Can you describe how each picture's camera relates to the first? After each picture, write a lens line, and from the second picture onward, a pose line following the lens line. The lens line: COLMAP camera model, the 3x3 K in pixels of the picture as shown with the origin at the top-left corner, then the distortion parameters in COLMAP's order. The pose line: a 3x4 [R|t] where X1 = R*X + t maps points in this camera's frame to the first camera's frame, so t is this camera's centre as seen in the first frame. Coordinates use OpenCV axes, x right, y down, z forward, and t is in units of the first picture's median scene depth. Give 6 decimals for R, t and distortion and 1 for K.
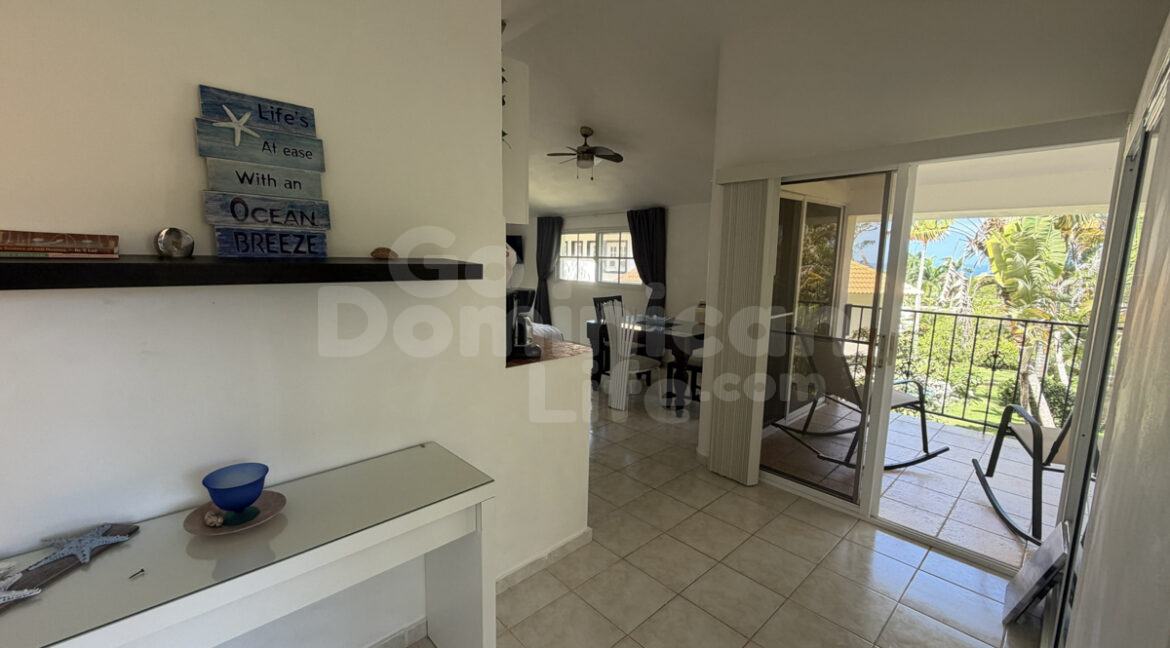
lens RADIAL K [[466.0, 0, 585.1], [0, 466.0, 323.8], [0, 0, 1]] dist [-0.000224, 0.000005]
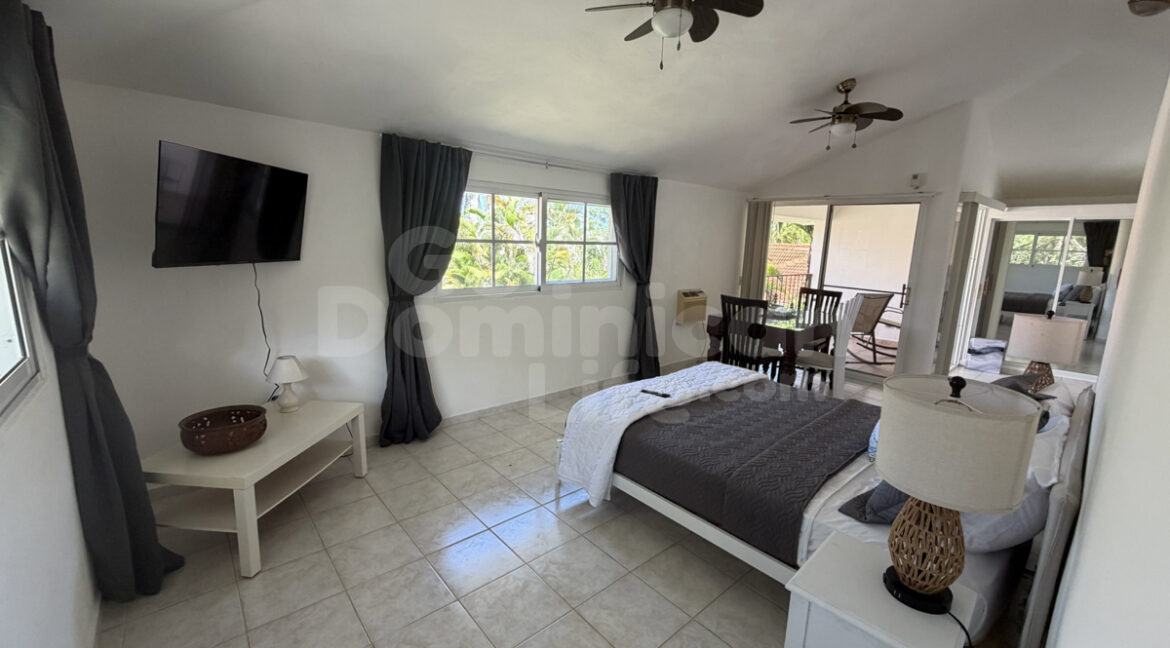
lens RADIAL K [[466.0, 0, 589.1], [0, 466.0, 322.0], [0, 0, 1]] dist [-0.000224, 0.000005]
pose [[0.028508, -0.198229, 0.979741, -0.575928], [0.111373, 0.974667, 0.193961, -0.158448], [-0.993370, 0.103587, 0.049863, 0.971149]]
